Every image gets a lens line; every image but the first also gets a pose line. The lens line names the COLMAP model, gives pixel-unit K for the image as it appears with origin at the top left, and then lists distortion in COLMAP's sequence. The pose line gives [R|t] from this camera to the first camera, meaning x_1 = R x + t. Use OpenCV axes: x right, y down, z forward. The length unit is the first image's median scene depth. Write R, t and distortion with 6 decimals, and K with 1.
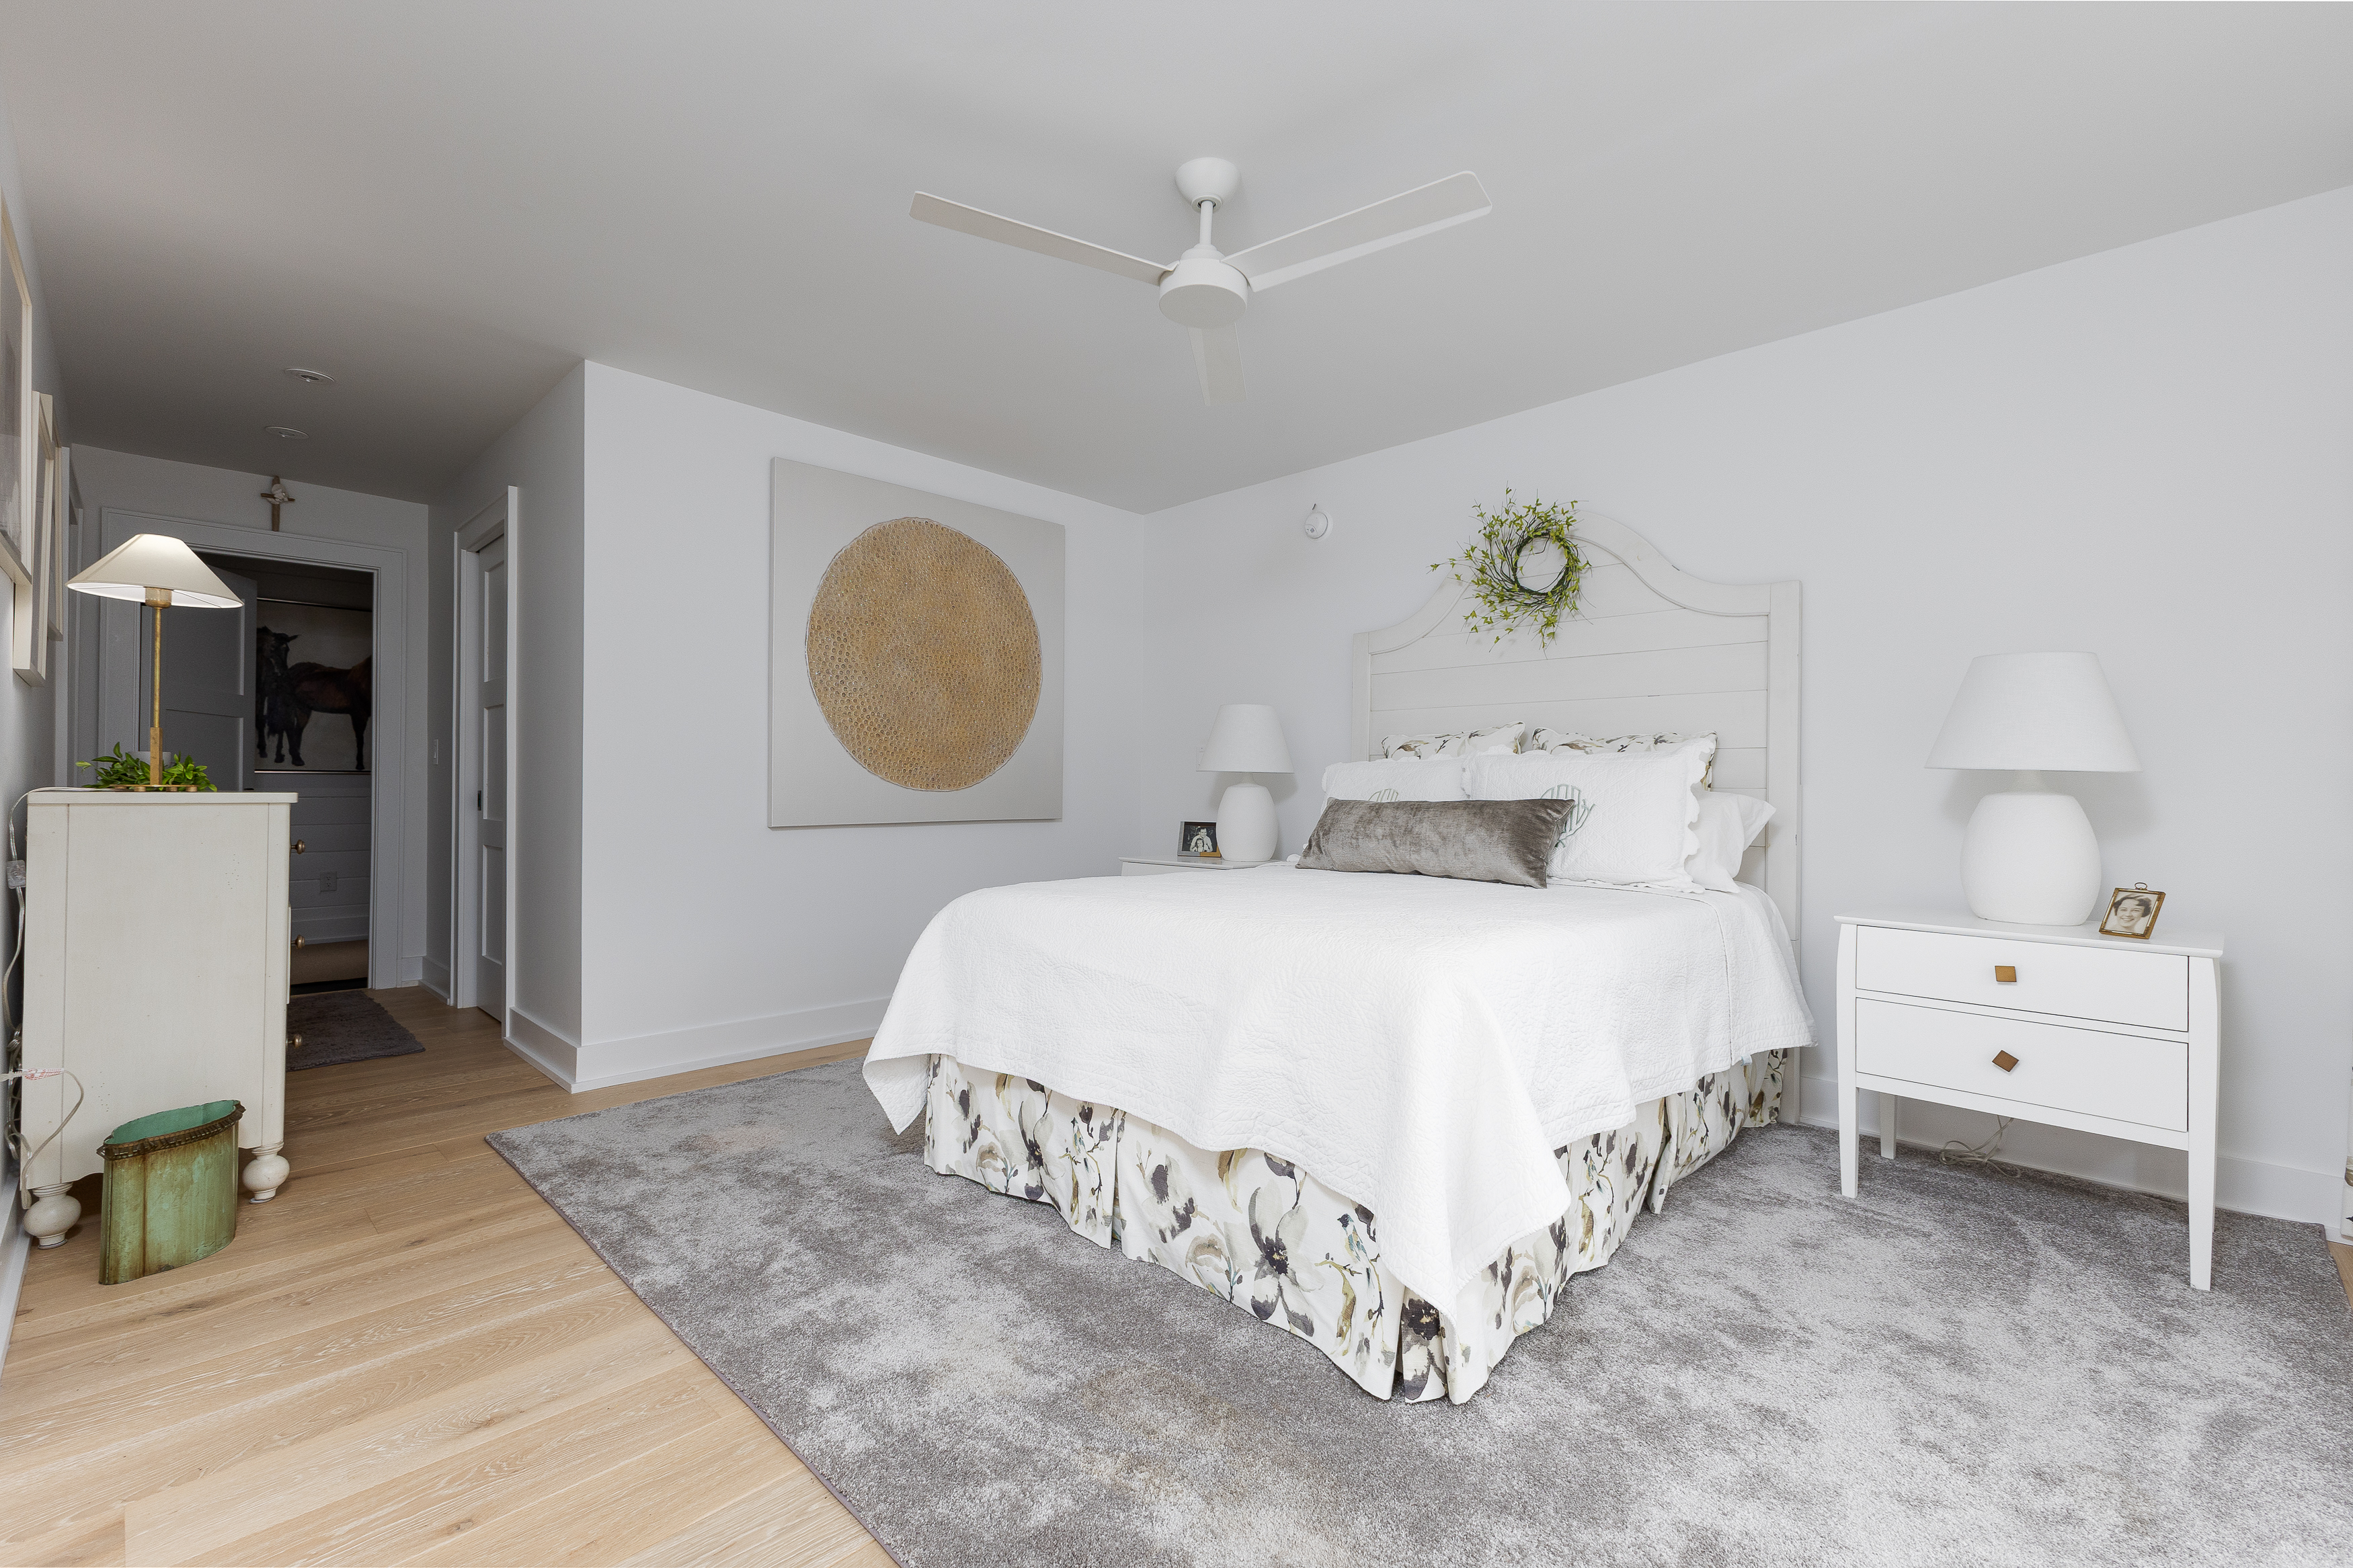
lens RADIAL K [[1017.6, 0, 1182.4], [0, 1017.6, 771.3], [0, 0, 1]] dist [-0.001112, -0.002807]
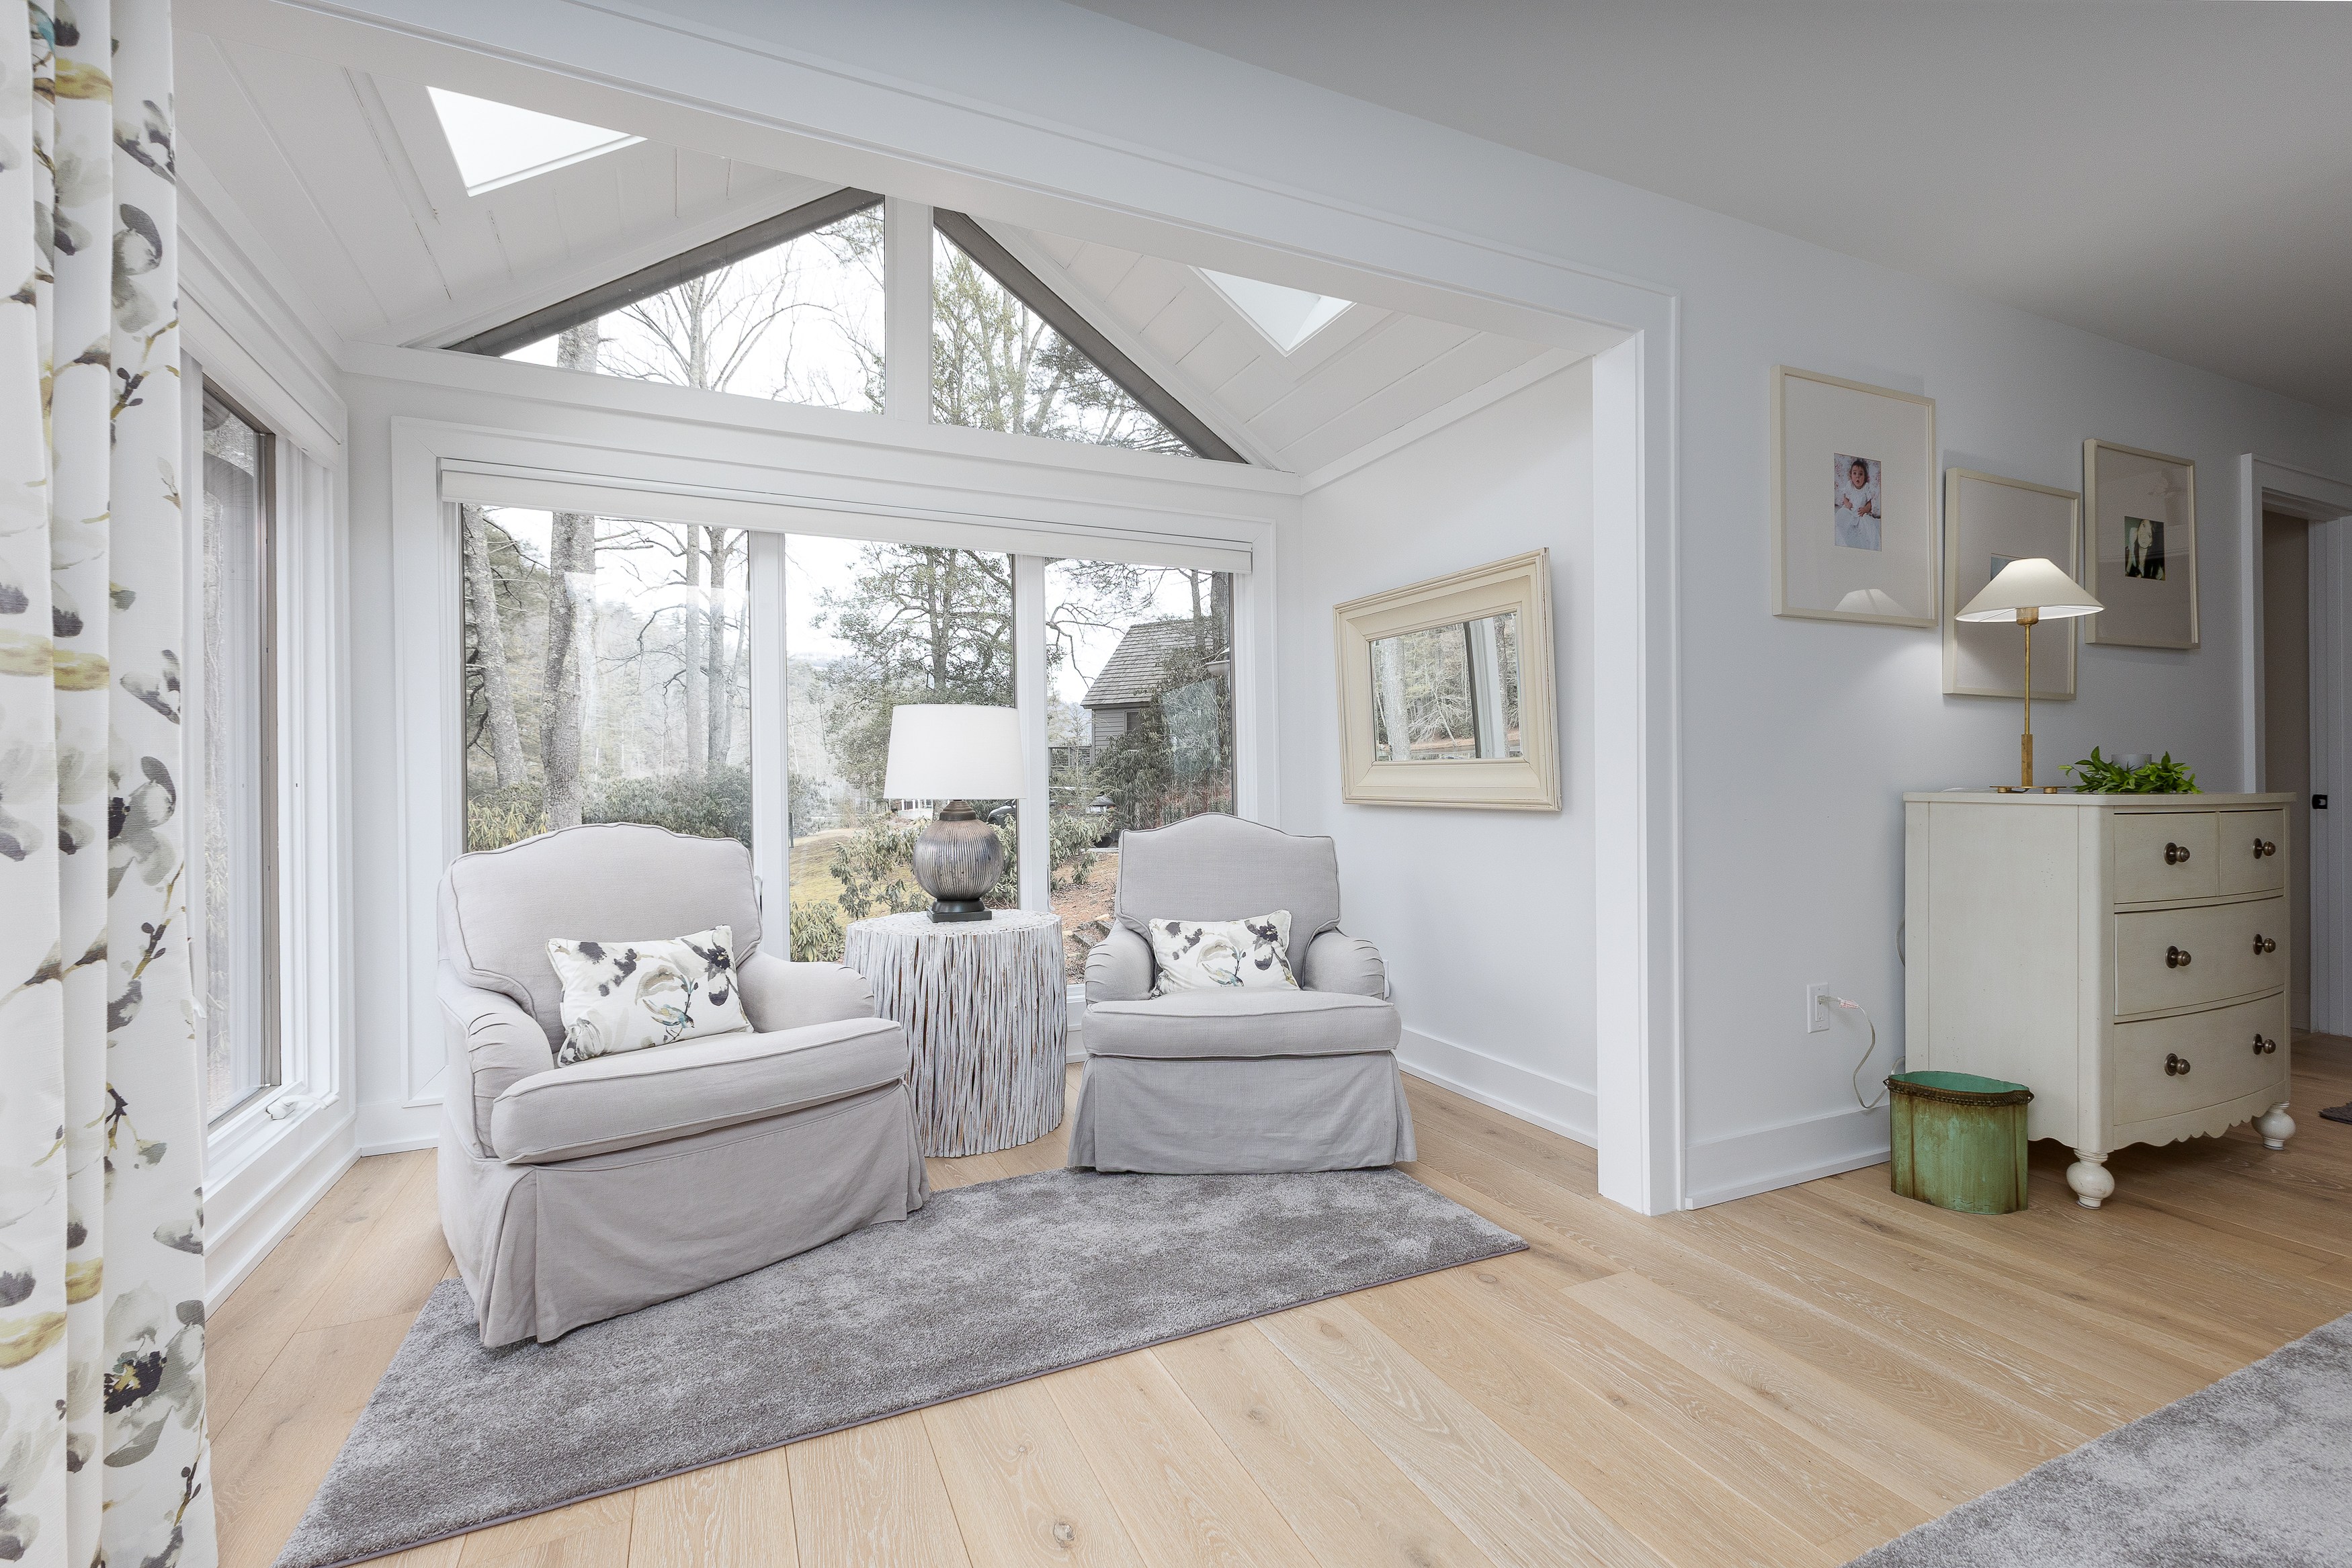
lens RADIAL K [[1017.1, 0, 1178.4], [0, 1017.1, 776.1], [0, 0, 1]] dist [-0.001112, -0.002807]
pose [[-0.351101, 0.004265, -0.936328, 0.388741], [0.004070, 0.999987, 0.003029, -0.005668], [0.936329, -0.002747, -0.351114, 0.599201]]
